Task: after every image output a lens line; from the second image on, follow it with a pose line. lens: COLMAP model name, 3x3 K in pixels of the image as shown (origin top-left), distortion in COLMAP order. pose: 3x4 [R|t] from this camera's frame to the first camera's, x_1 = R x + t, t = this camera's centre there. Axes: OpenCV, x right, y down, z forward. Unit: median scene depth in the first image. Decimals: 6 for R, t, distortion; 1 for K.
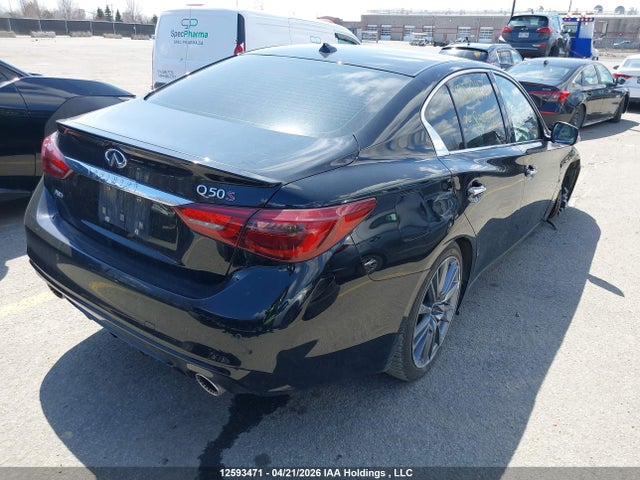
lens RADIAL K [[503.5, 0, 334.2], [0, 503.5, 241.5], [0, 0, 1]] dist [0.066542, -0.085164]
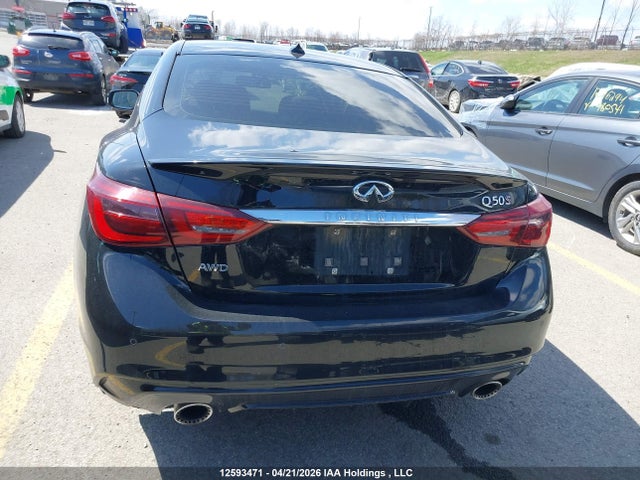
lens RADIAL K [[503.5, 0, 334.2], [0, 503.5, 241.5], [0, 0, 1]] dist [0.066542, -0.085164]
pose [[0.633815, -0.259771, 0.728558, -0.837295], [0.243409, 0.961049, 0.130911, -0.159768], [-0.734187, 0.094364, 0.672358, 0.387448]]
